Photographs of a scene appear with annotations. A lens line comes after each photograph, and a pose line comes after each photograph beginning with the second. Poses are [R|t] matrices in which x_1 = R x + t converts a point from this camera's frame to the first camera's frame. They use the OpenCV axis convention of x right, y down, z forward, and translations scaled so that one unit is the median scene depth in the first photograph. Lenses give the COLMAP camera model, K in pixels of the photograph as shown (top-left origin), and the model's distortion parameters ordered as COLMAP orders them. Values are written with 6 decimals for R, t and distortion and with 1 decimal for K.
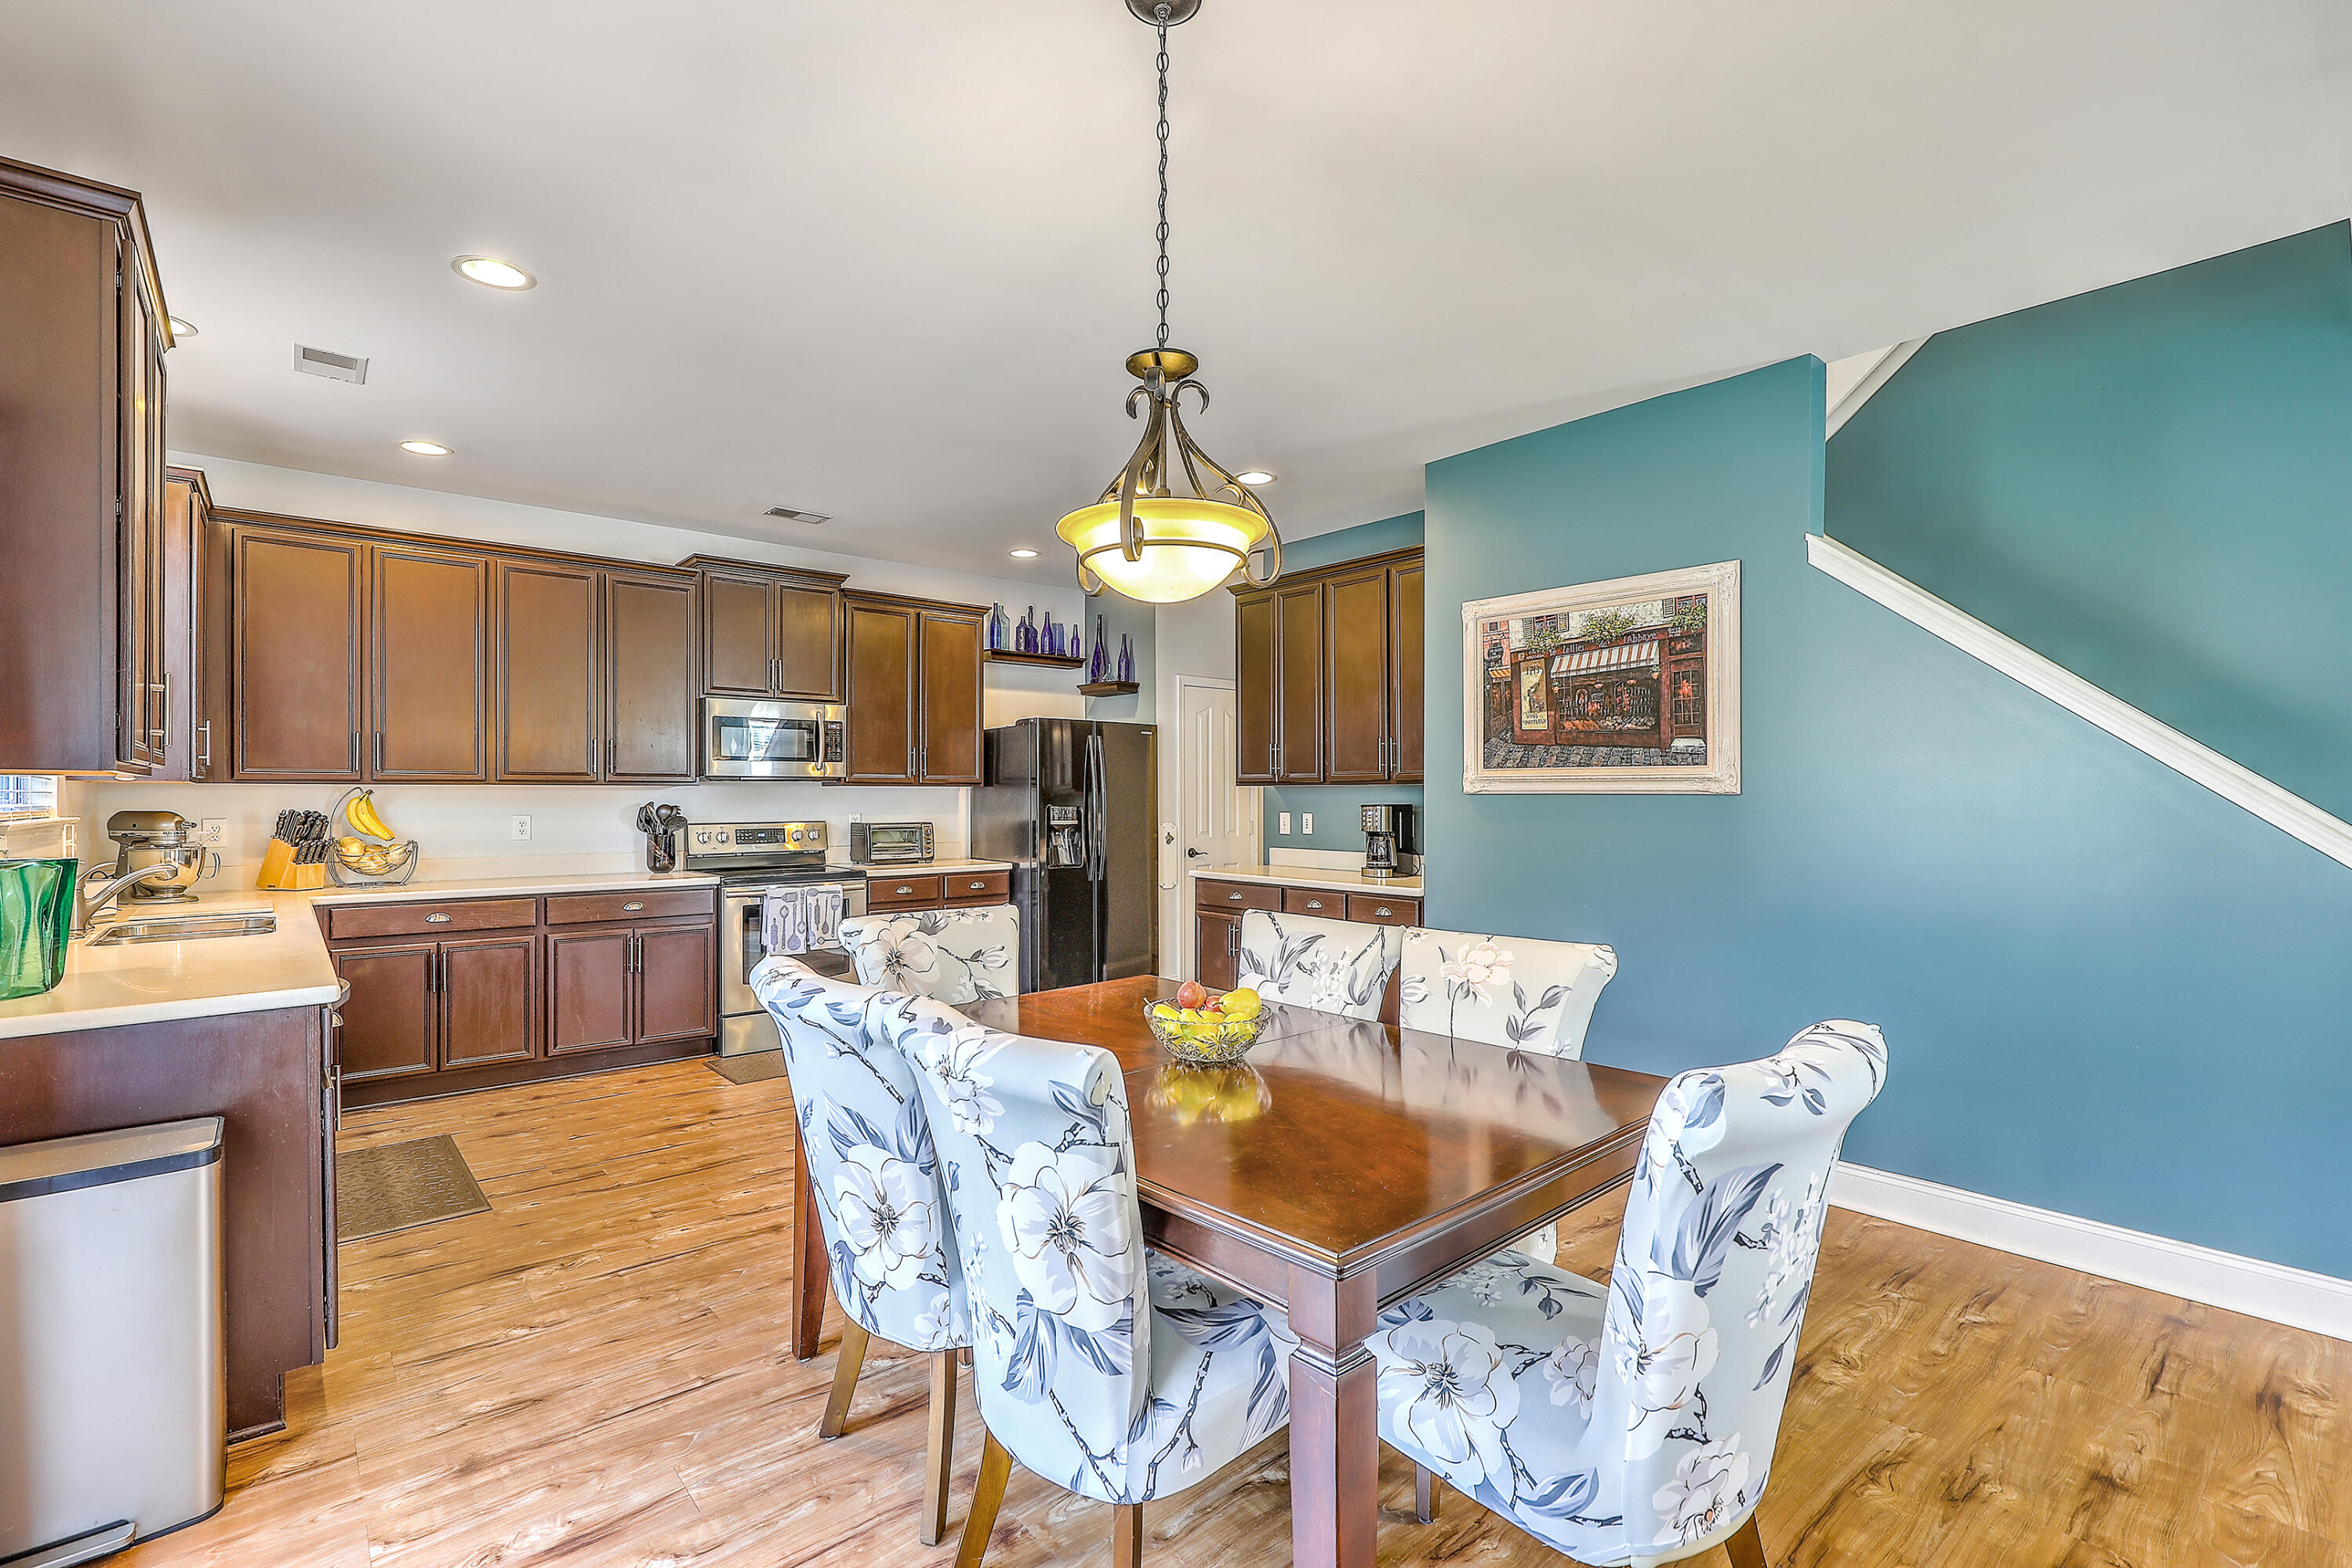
lens RADIAL K [[1075.6, 0, 1187.2], [0, 1075.6, 796.4], [0, 0, 1]] dist [0.002705, -0.000042]
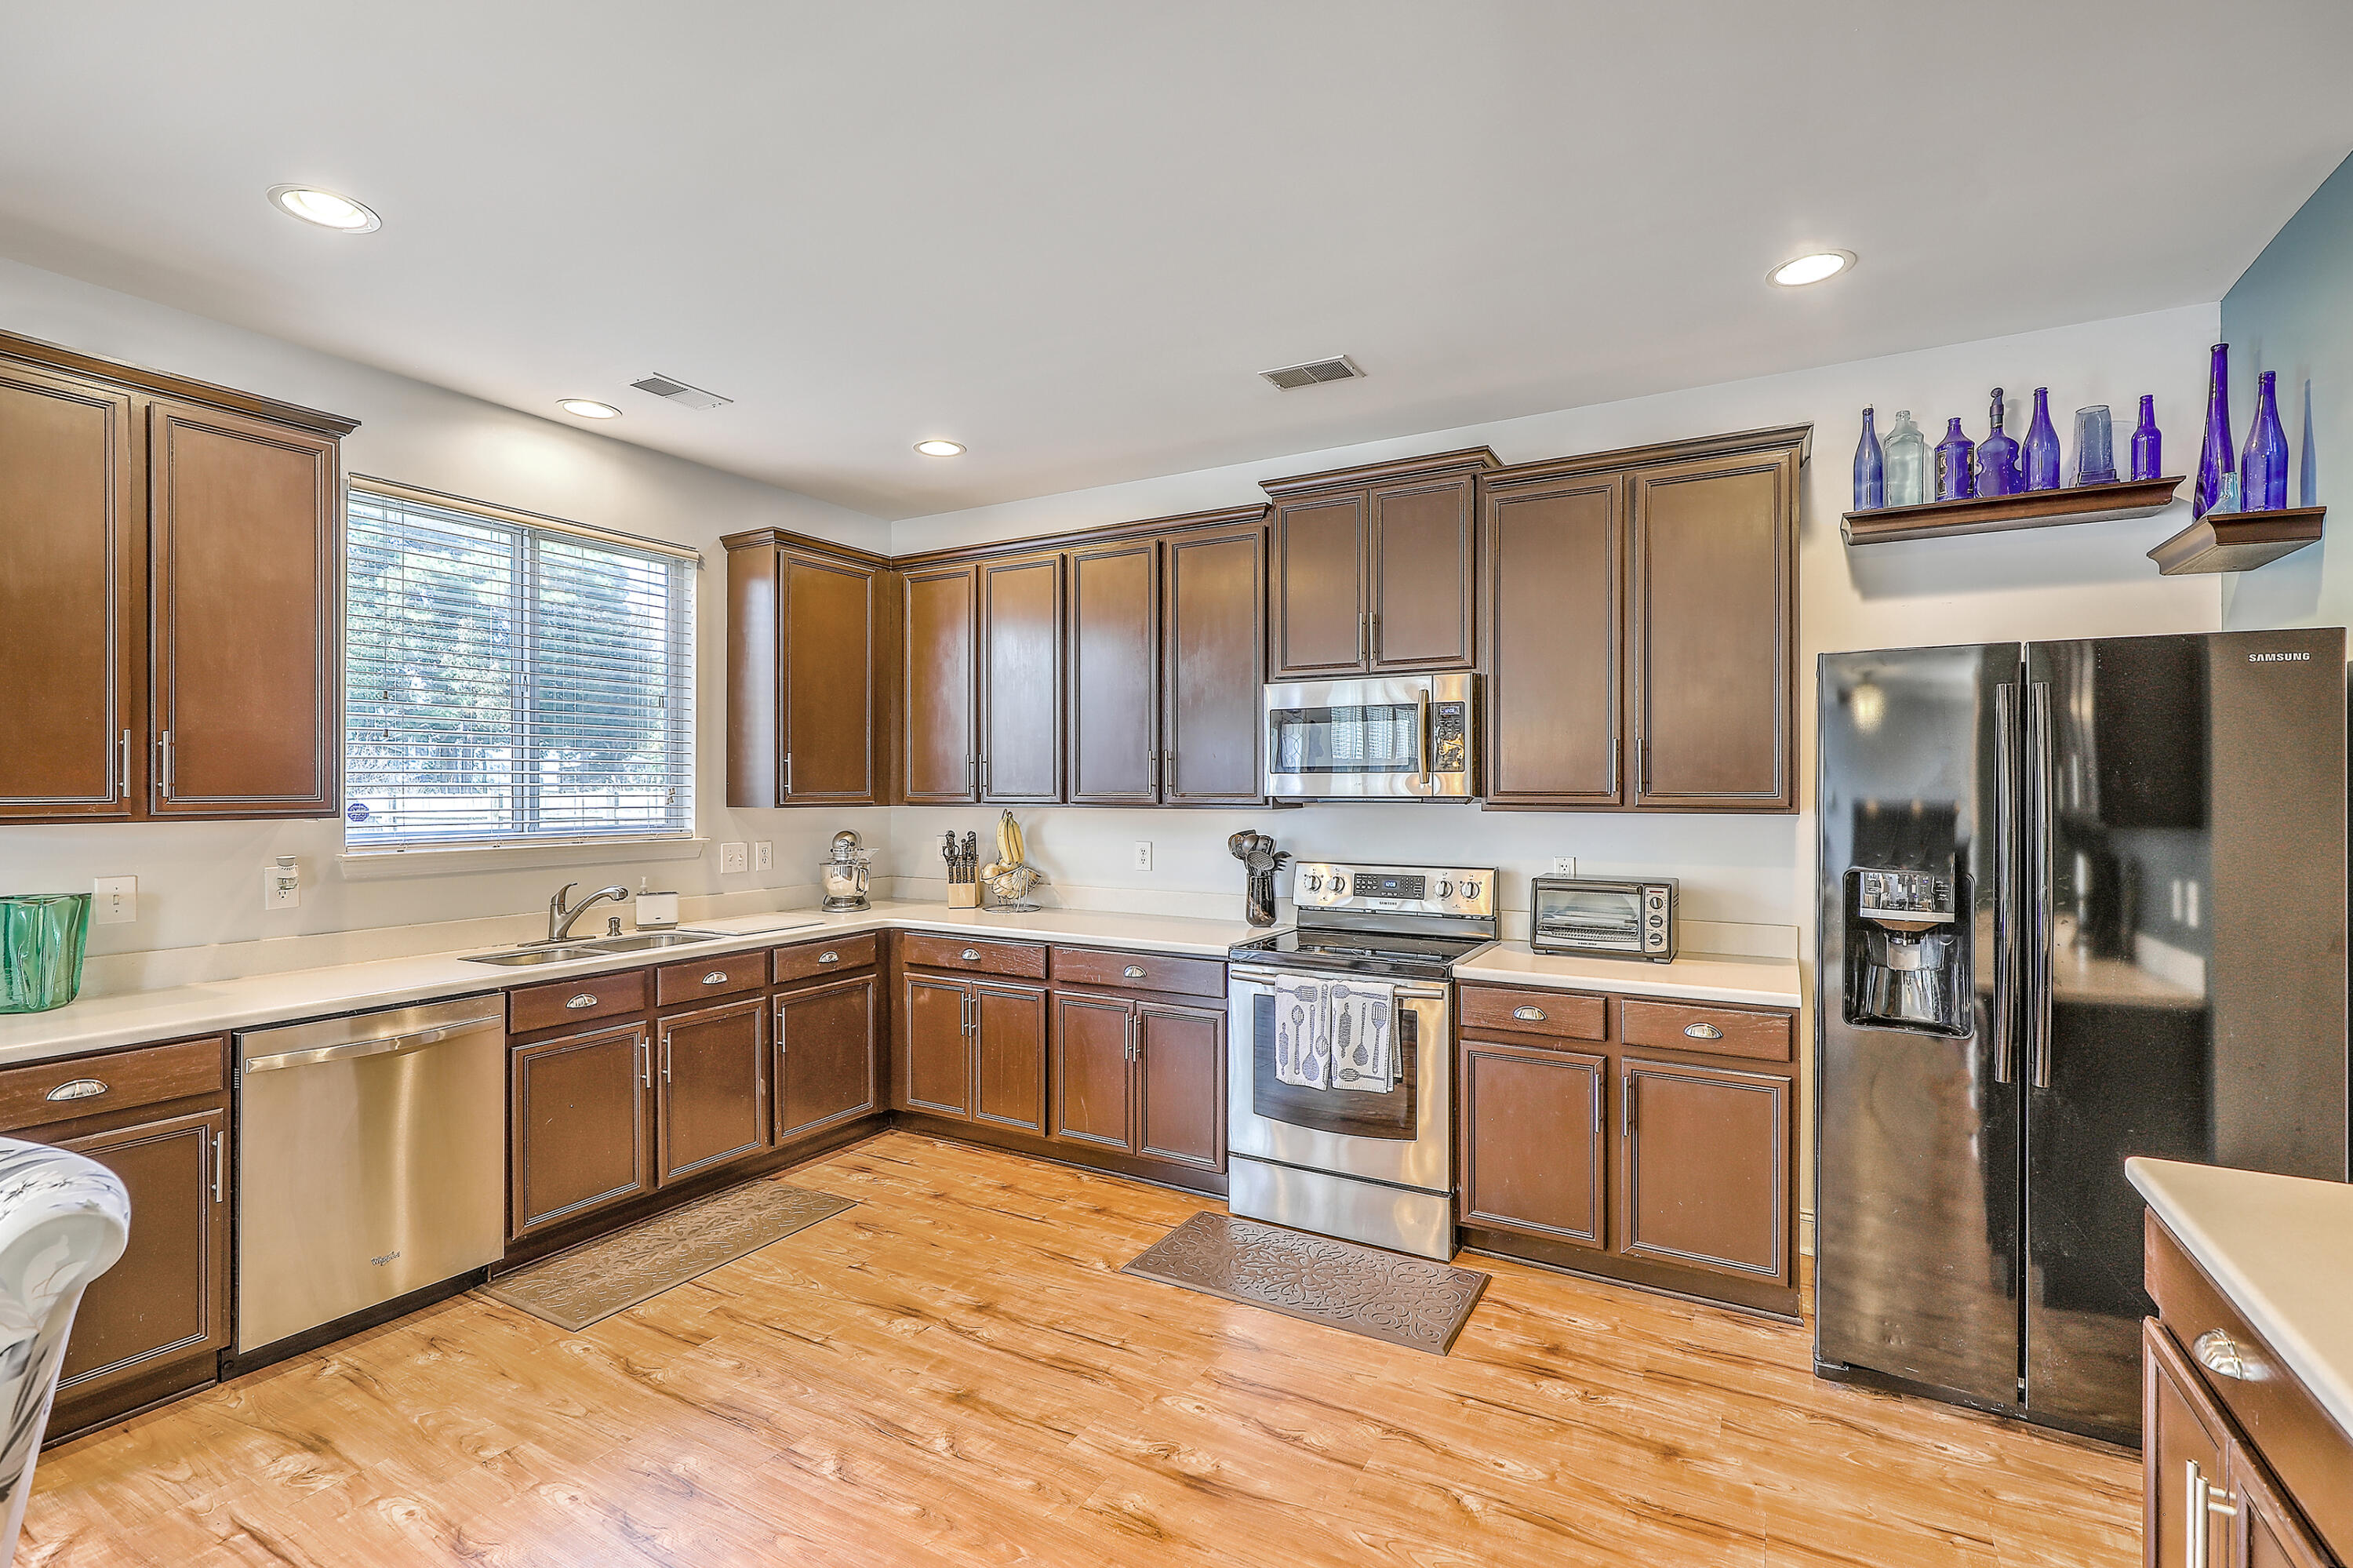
lens RADIAL K [[1051.1, 0, 1188.9], [0, 1051.1, 789.4], [0, 0, 1]] dist [0.001263, -0.000532]
pose [[0.339699, 0.001936, -0.940532, 0.174995], [-0.000258, 0.999998, 0.001965, -0.024733], [0.940534, -0.000425, 0.339699, 0.717615]]
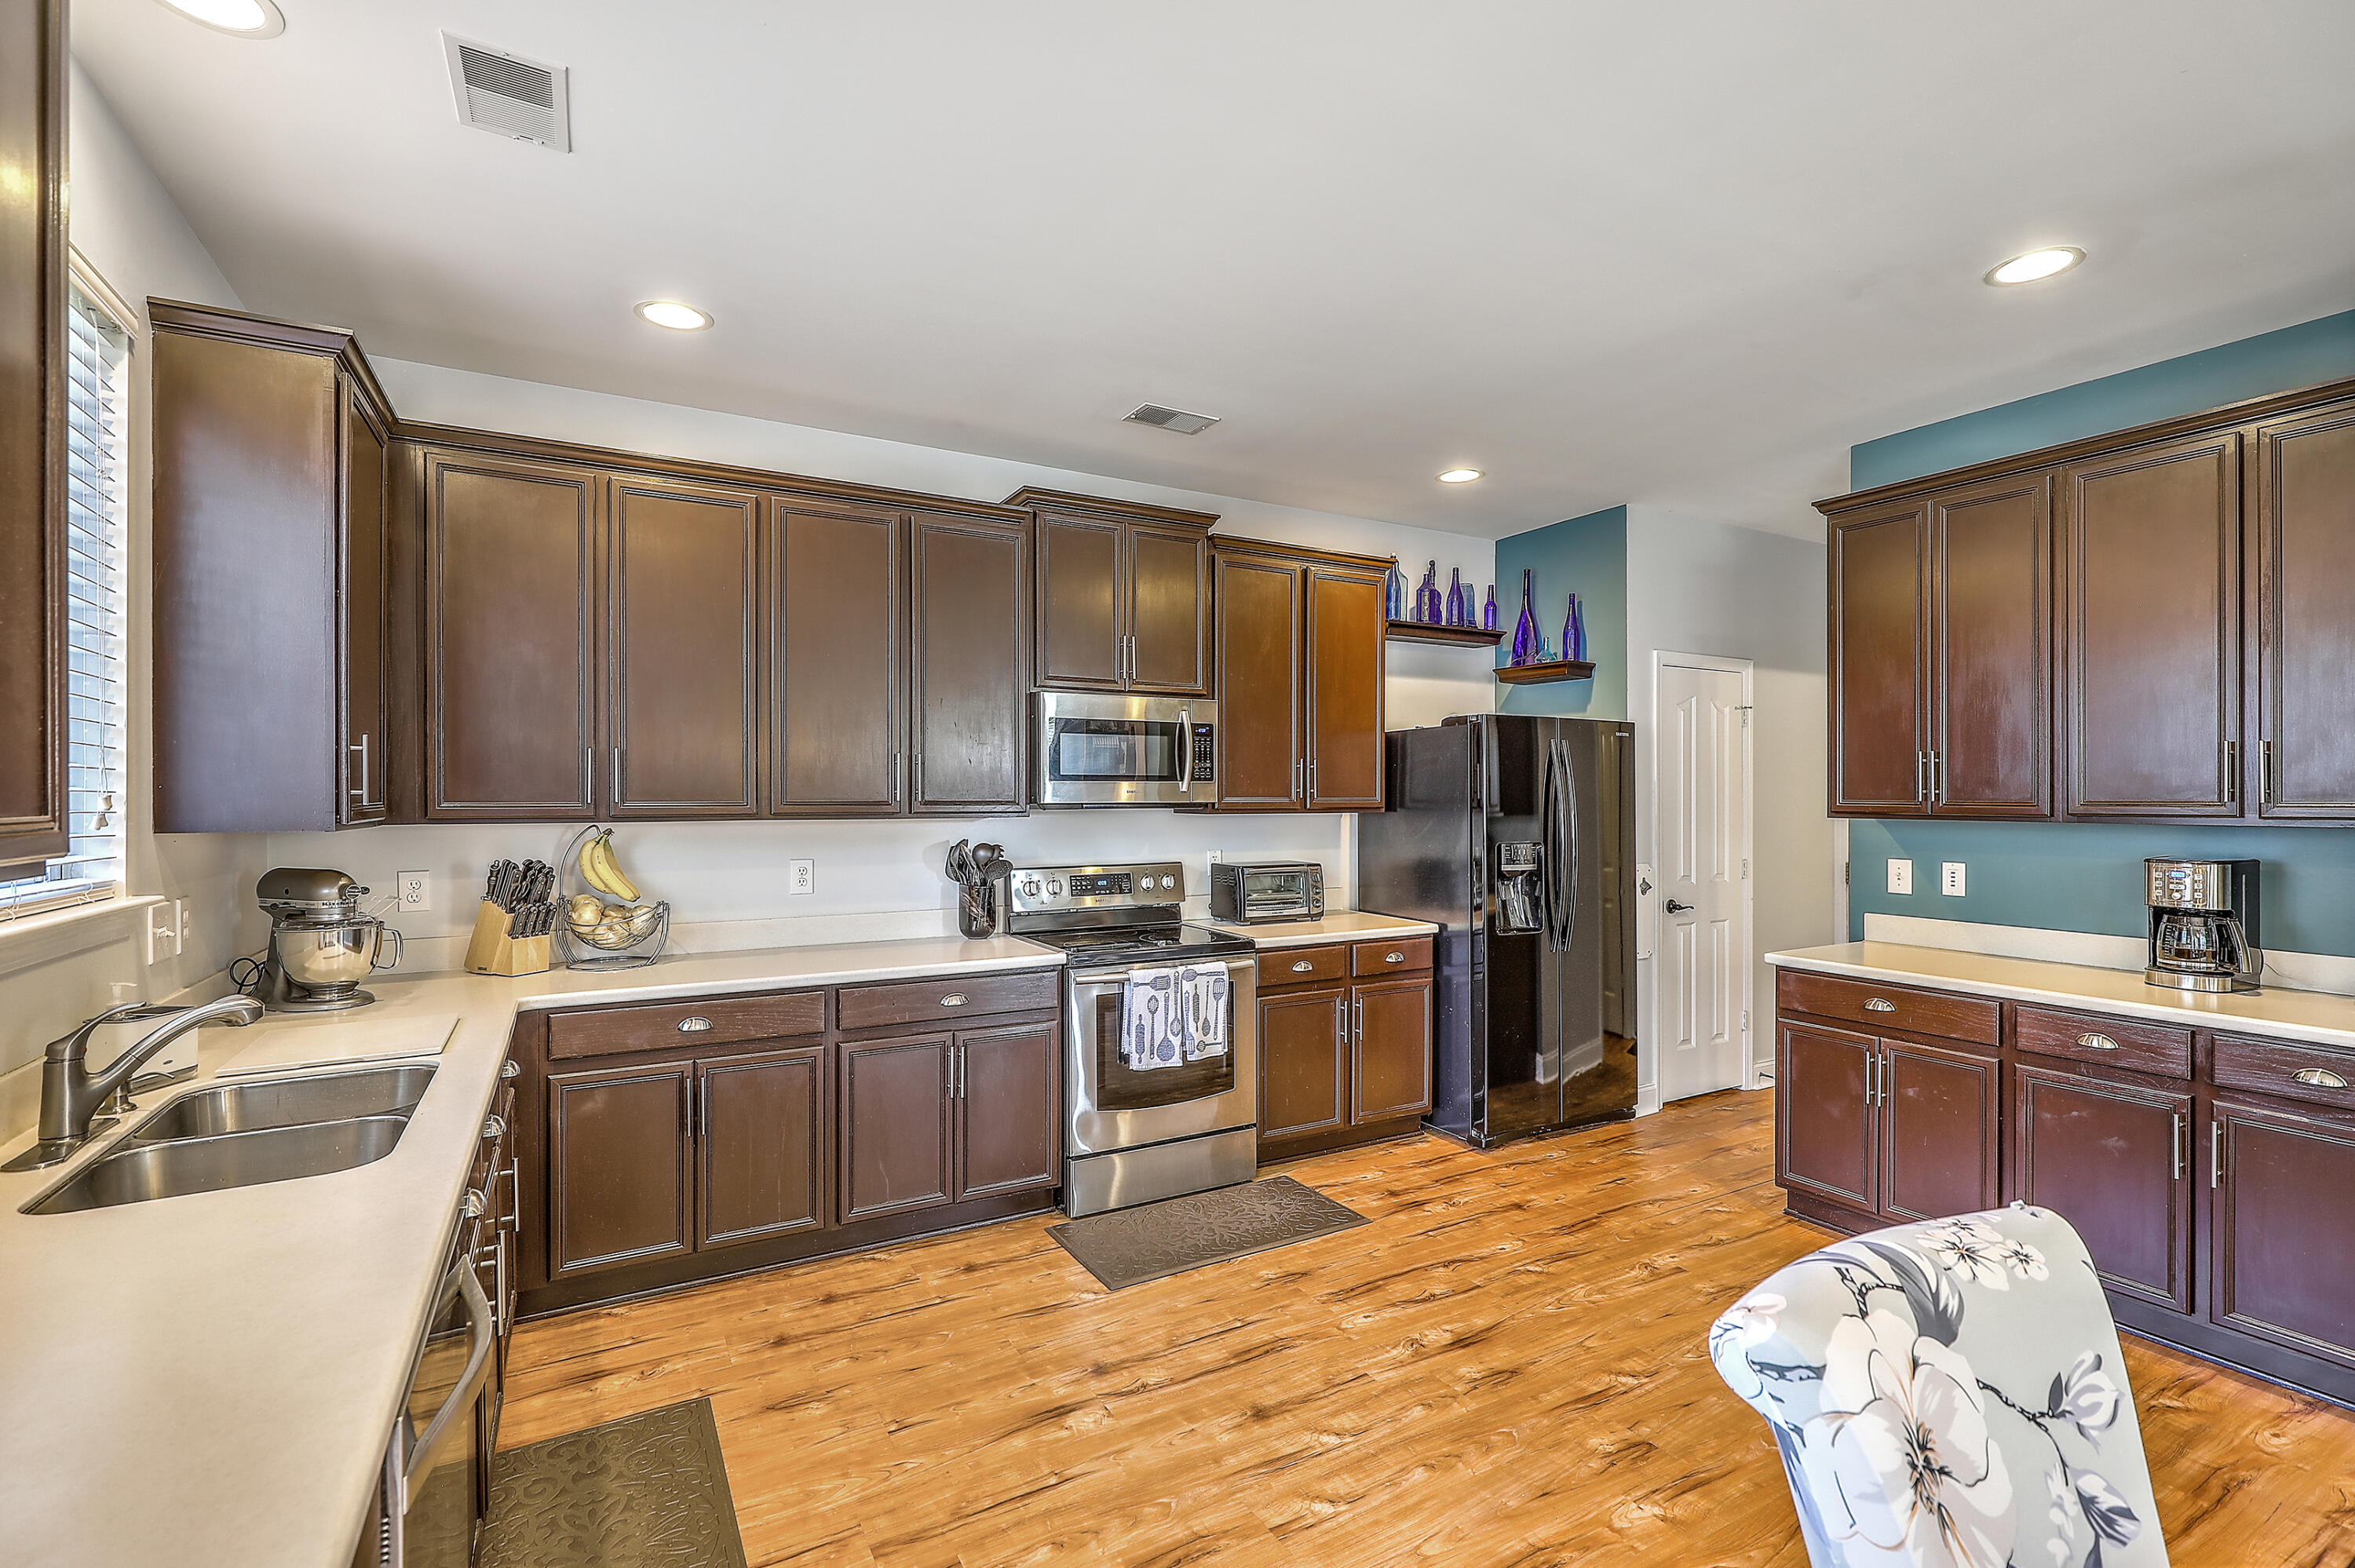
lens RADIAL K [[1065.8, 0, 1177.7], [0, 1065.8, 801.1], [0, 0, 1]] dist [-0.000110, -0.000395]
pose [[0.980994, 0.001918, -0.194027, -0.224102], [-0.000795, 0.999982, 0.005864, -0.024766], [0.194035, -0.005598, 0.980979, 0.336727]]
